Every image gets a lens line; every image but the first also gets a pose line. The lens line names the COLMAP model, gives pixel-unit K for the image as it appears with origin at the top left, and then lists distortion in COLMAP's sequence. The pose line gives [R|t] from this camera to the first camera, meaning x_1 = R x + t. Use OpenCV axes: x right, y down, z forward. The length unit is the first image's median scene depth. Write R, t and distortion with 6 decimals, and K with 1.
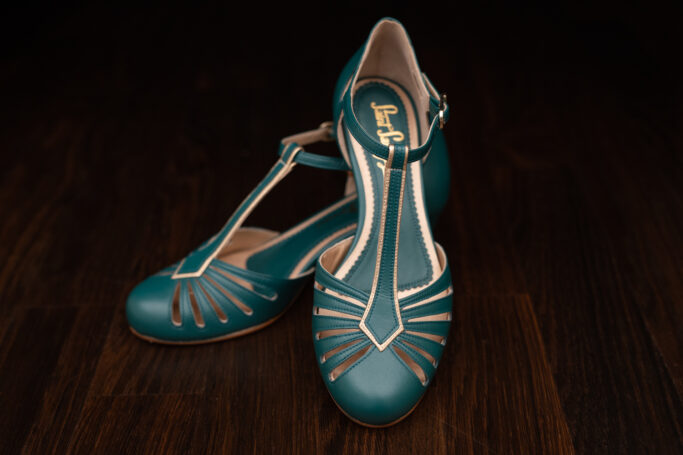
lens RADIAL K [[1017.7, 0, 341.5], [0, 1017.7, 227.5], [0, 0, 1]] dist [-0.054390, -0.049907]
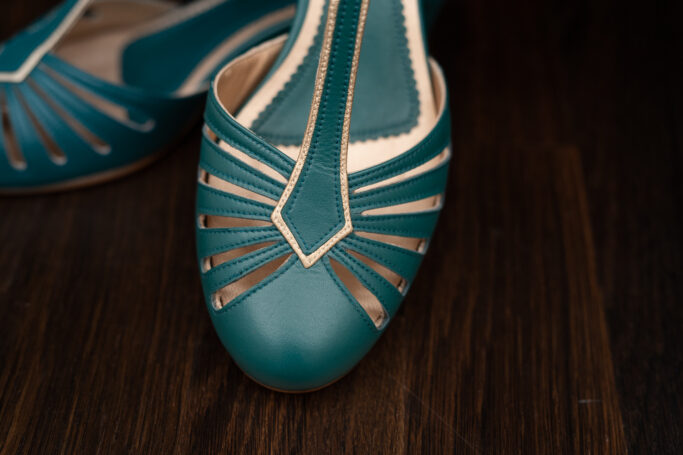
lens RADIAL K [[1017.7, 0, 341.5], [0, 1017.7, 227.5], [0, 0, 1]] dist [-0.054390, -0.049907]
pose [[0.996354, 0.084710, 0.010132, 0.048734], [-0.084291, 0.959101, 0.270223, -0.047582], [0.013173, -0.270091, 0.962745, 0.463307]]
